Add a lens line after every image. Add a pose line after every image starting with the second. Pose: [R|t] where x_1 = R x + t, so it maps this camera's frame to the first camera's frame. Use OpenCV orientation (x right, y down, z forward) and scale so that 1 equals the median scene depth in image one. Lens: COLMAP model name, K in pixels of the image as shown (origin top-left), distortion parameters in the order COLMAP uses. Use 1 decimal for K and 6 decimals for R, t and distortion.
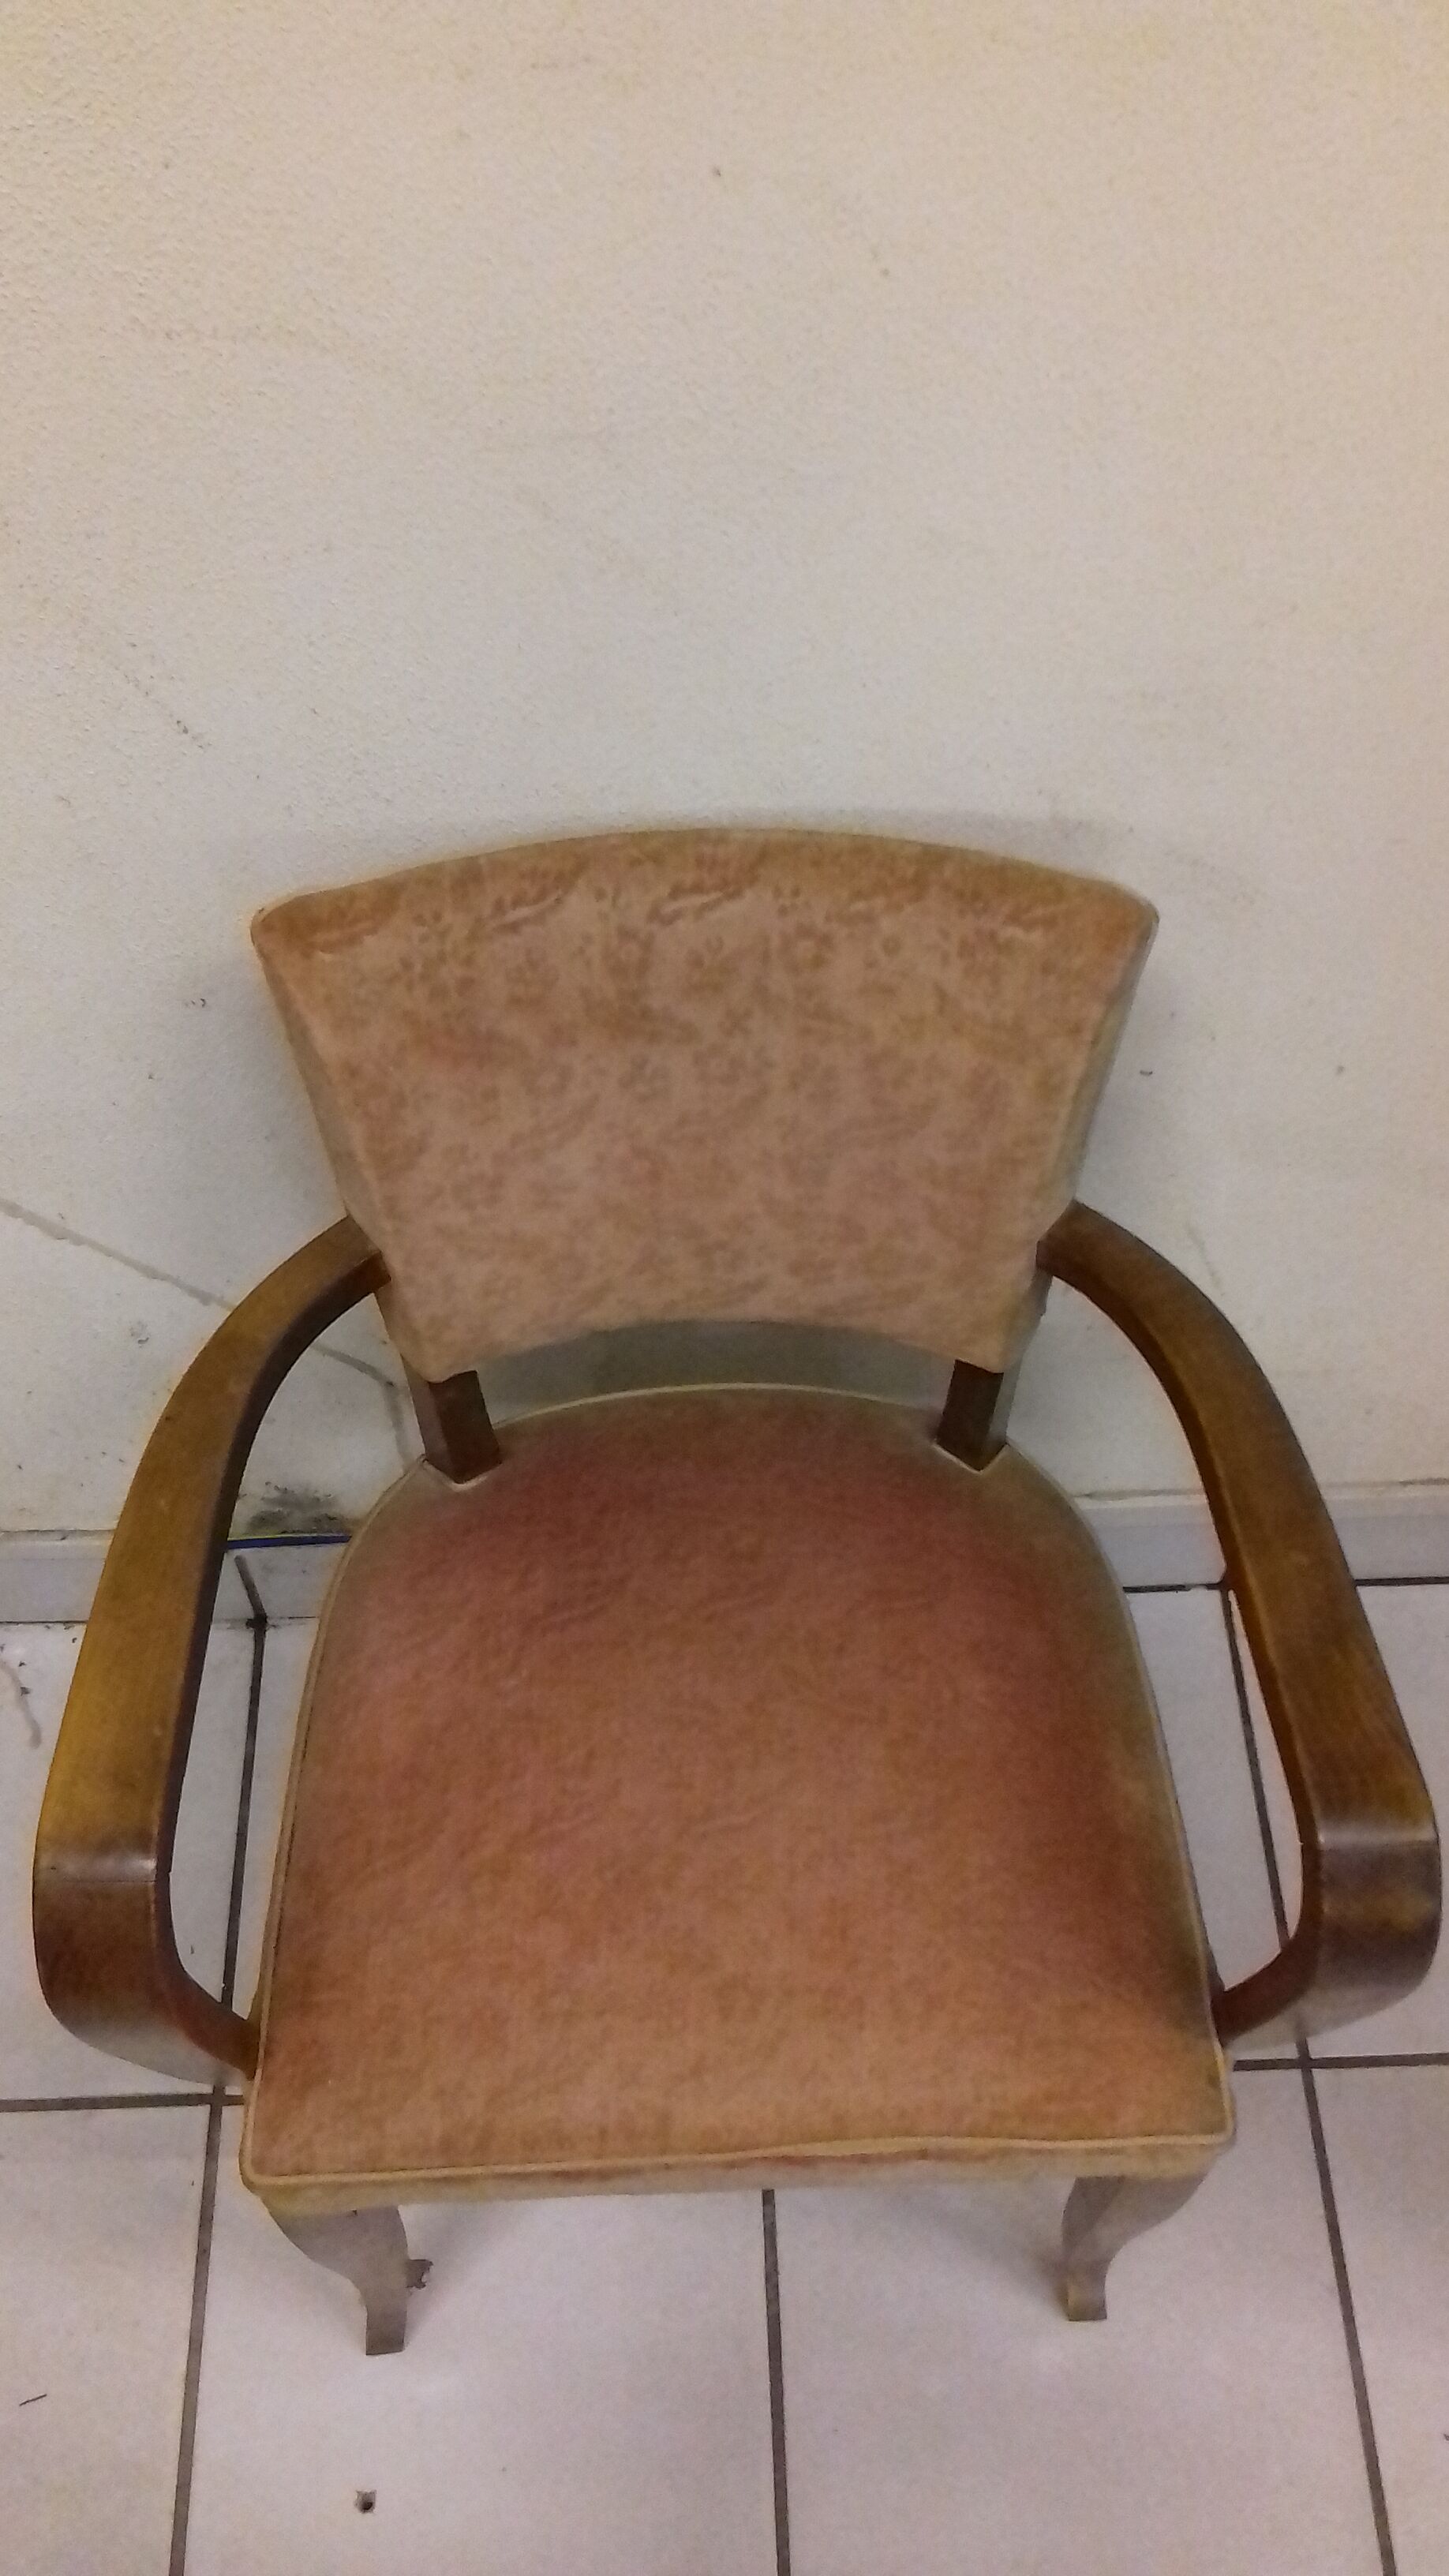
lens RADIAL K [[2291.2, 0, 724.5], [0, 2291.2, 1288.0], [0, 0, 1]] dist [0.012417, -0.011906]
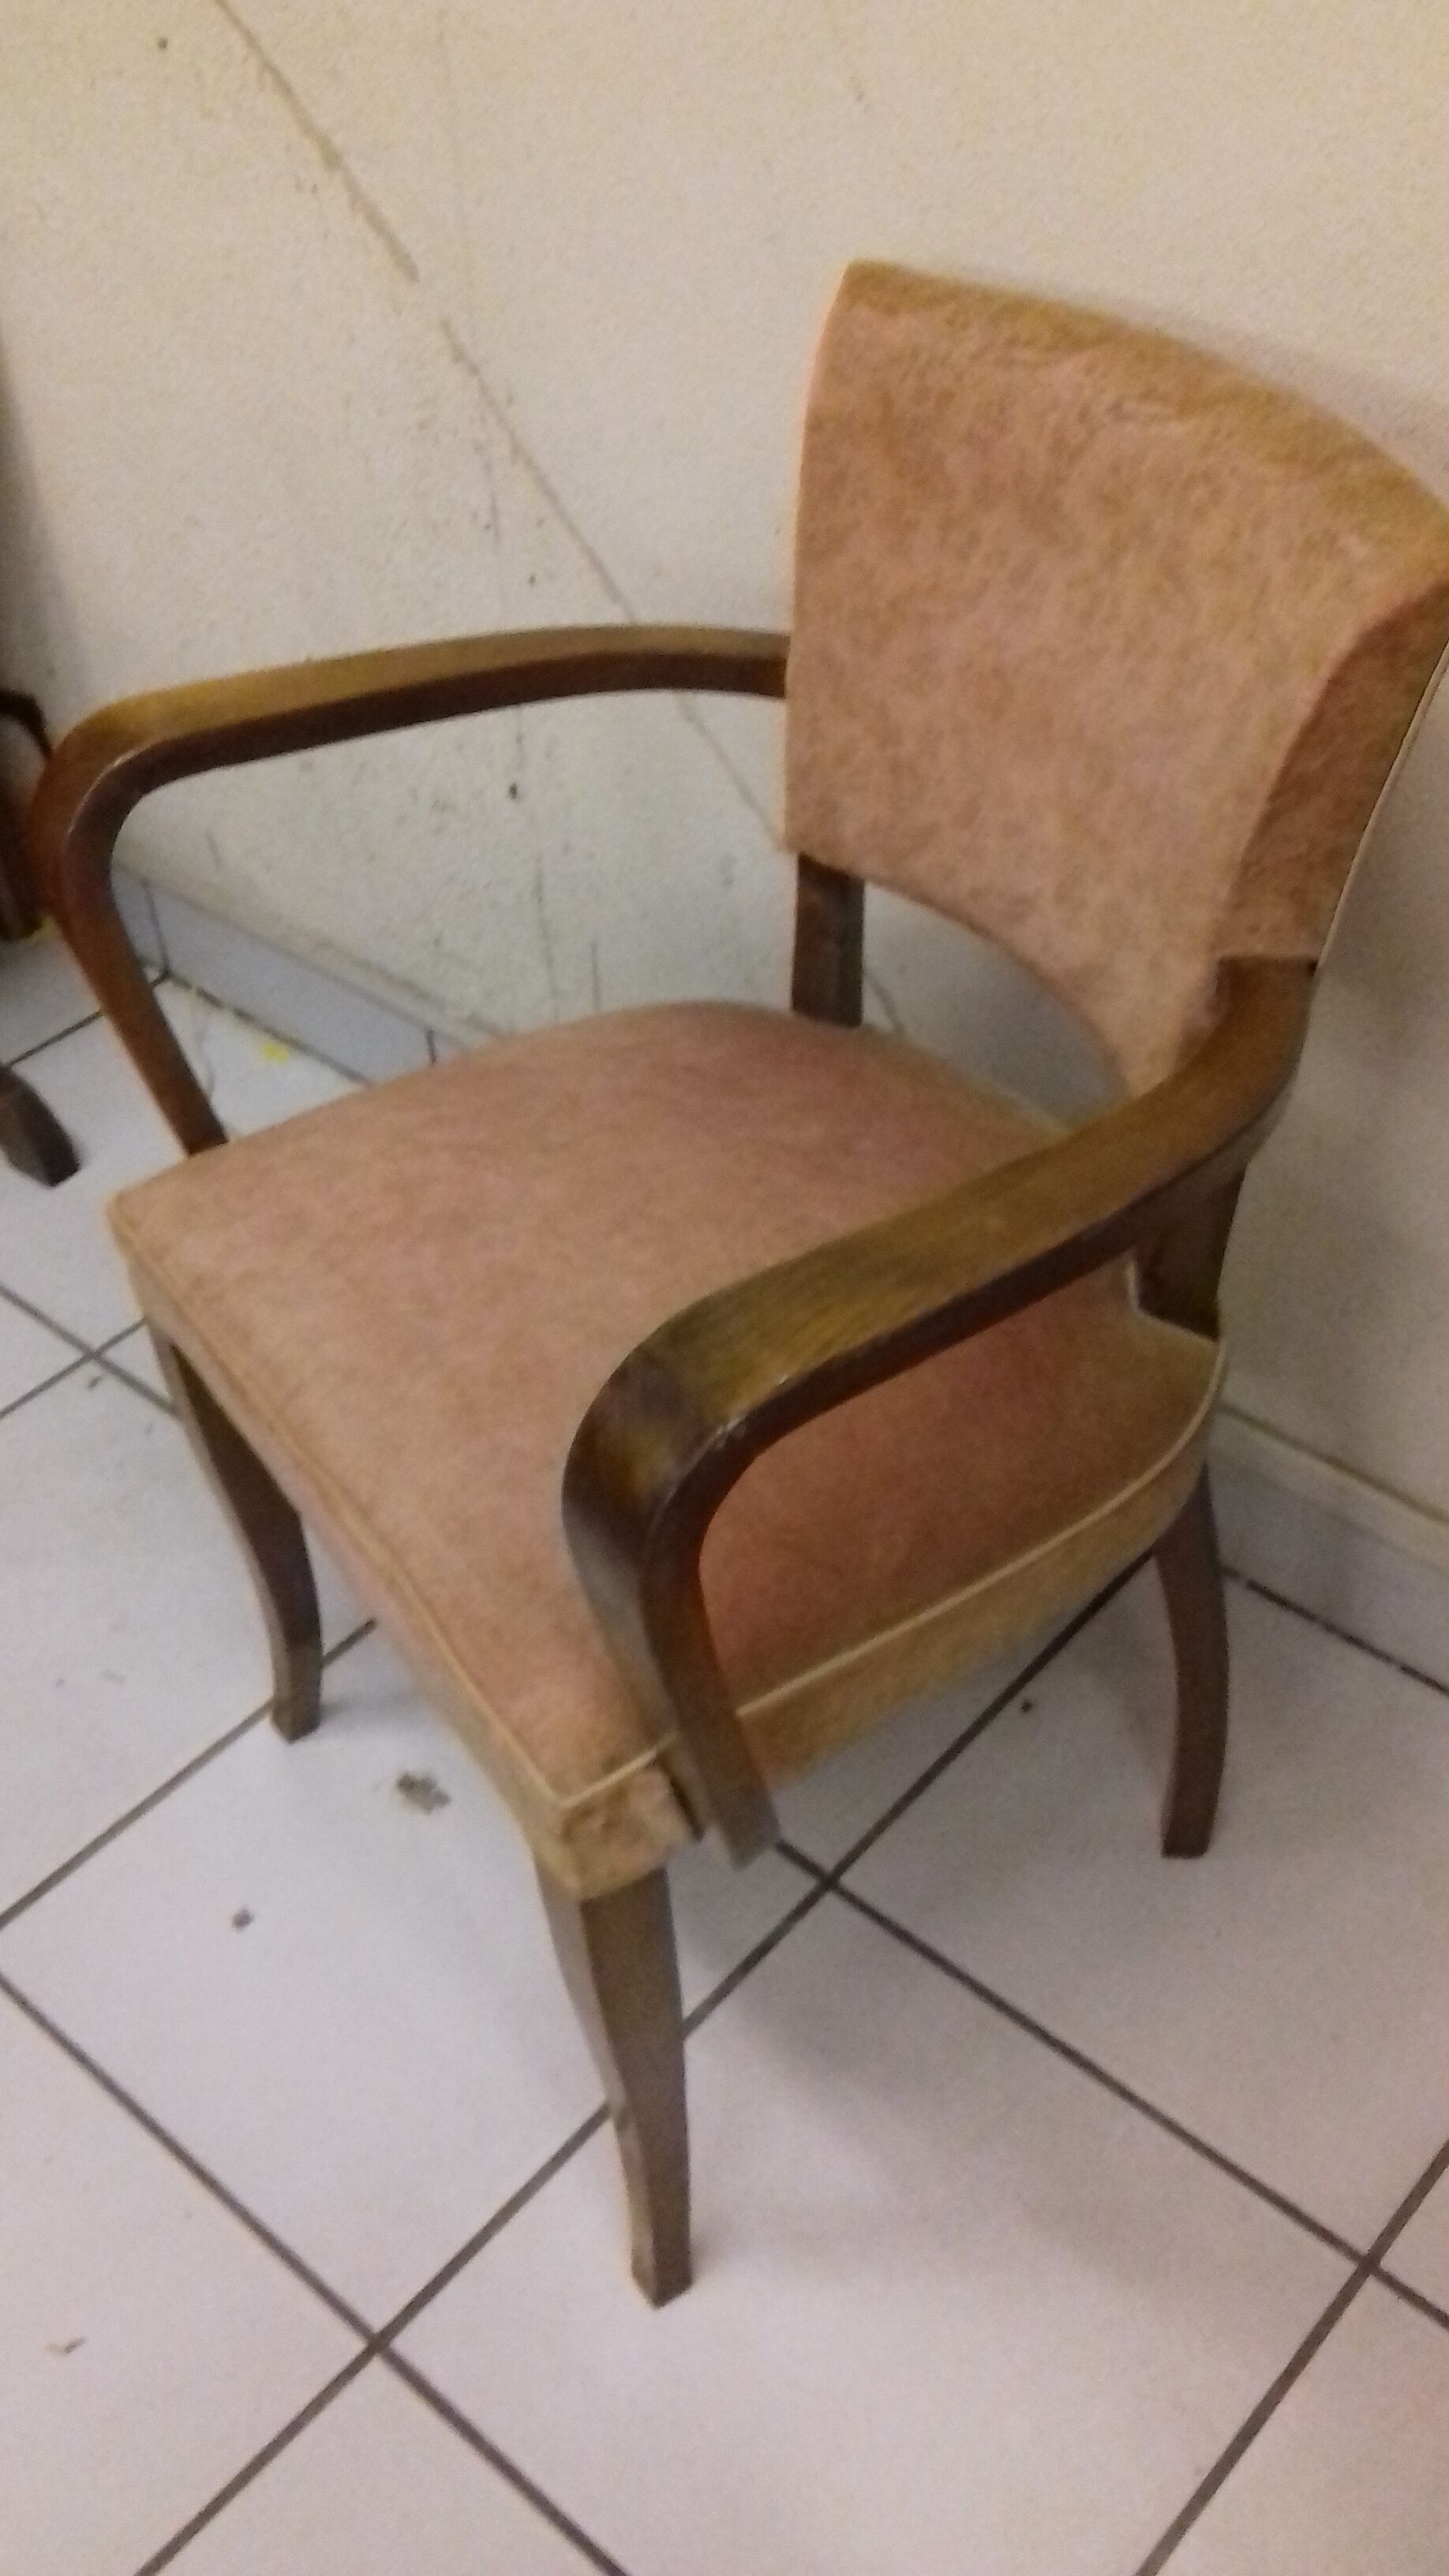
lens RADIAL K [[2291.2, 0, 724.5], [0, 2291.2, 1288.0], [0, 0, 1]] dist [0.012417, -0.011906]
pose [[0.526442, 0.571066, -0.629875, 0.673064], [-0.672534, 0.732945, 0.102418, 0.110066], [0.520151, 0.369695, 0.769914, 0.329905]]
